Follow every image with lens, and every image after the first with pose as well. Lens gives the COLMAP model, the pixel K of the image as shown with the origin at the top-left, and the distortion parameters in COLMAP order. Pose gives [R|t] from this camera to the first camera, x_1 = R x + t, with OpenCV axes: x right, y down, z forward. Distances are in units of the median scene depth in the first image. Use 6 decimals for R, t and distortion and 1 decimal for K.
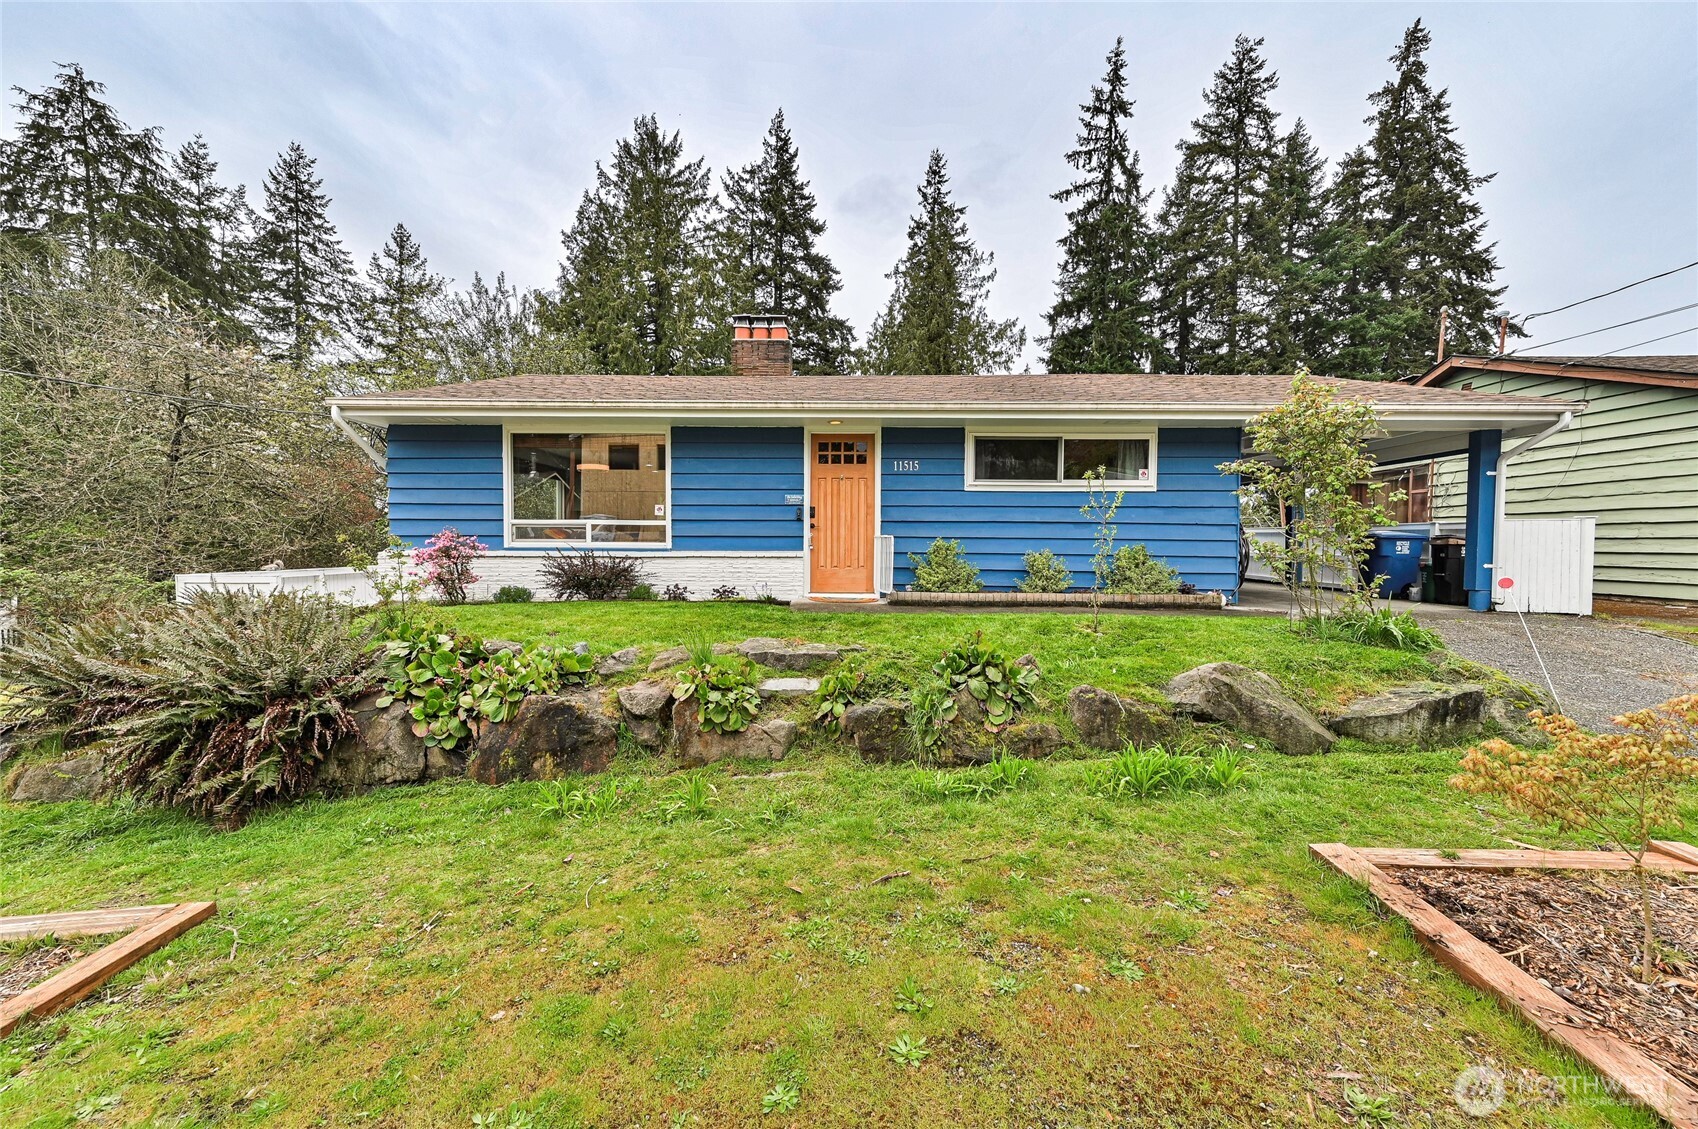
lens RADIAL K [[661.1, 0, 863.9], [0, 661.1, 552.8], [0, 0, 1]] dist [0.020708, 0.000511]
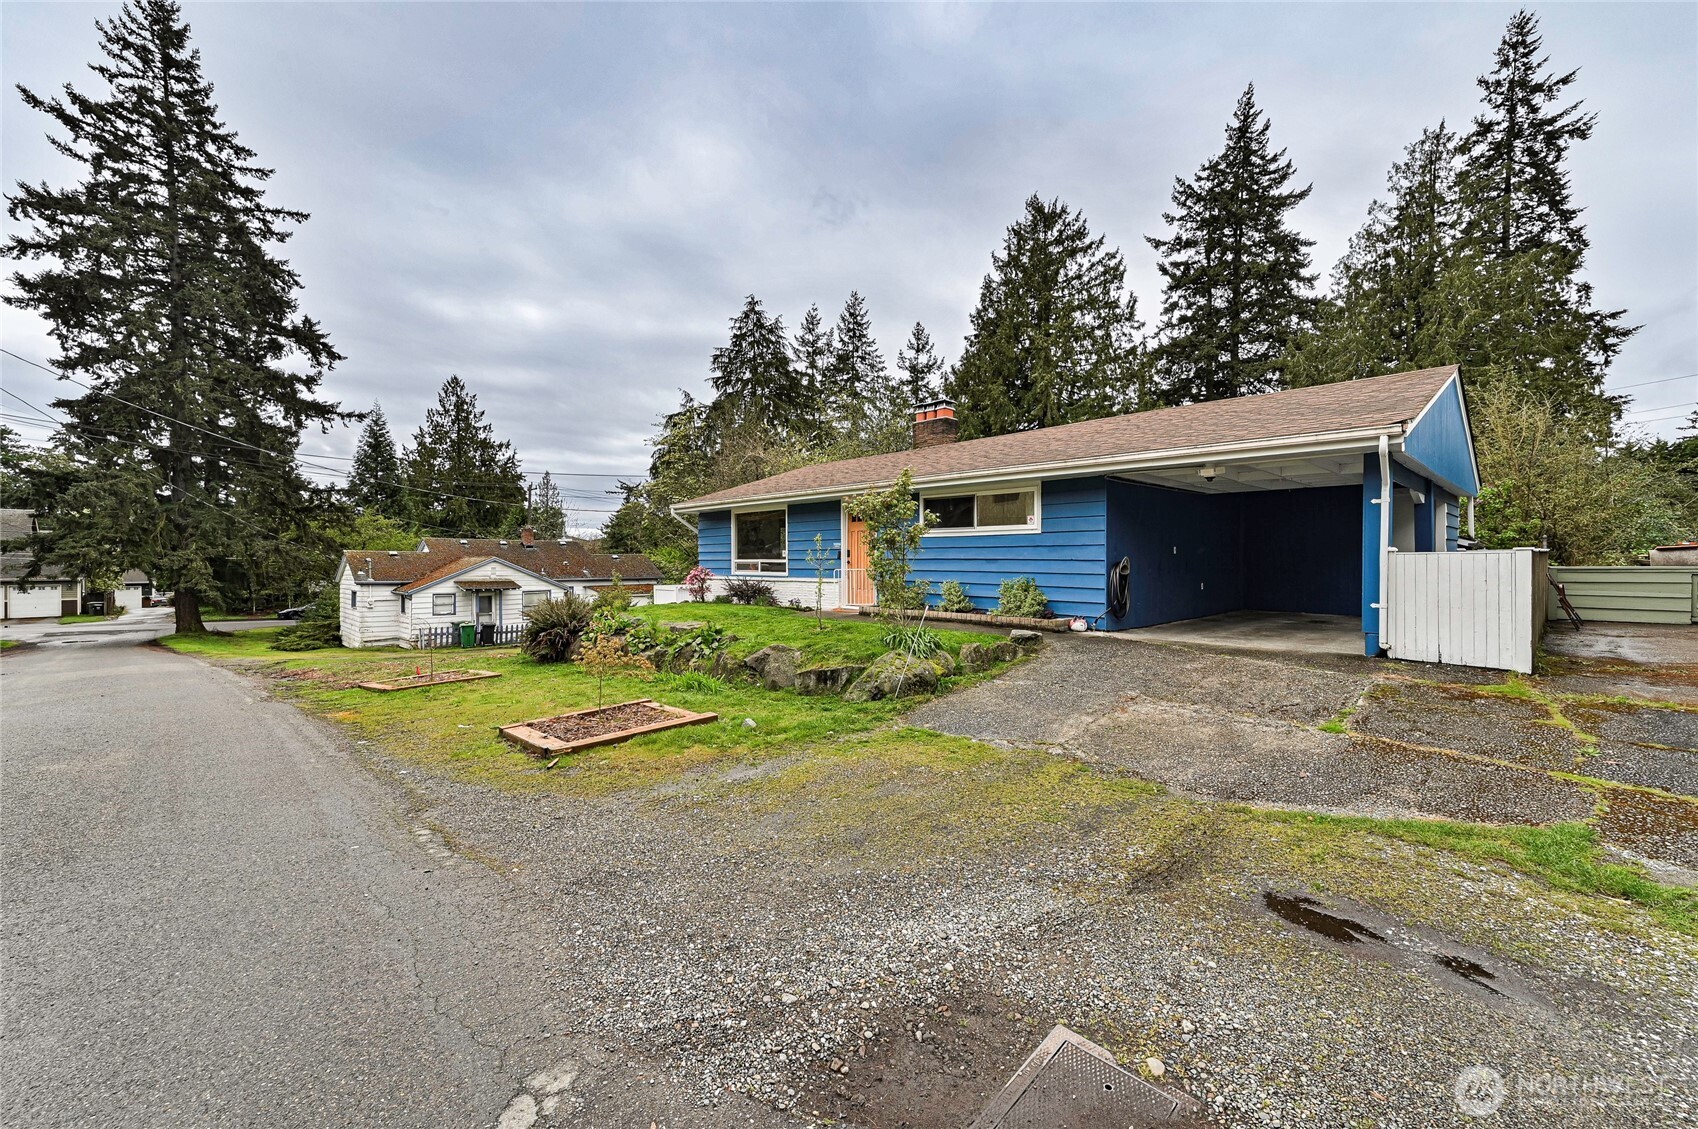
lens RADIAL K [[661.1, 0, 863.9], [0, 661.1, 552.8], [0, 0, 1]] dist [0.020708, 0.000511]
pose [[0.723149, -0.013766, -0.690555, 0.166220], [-0.003240, 0.999723, -0.023322, -0.004343], [0.690684, 0.019103, 0.722904, -0.015958]]
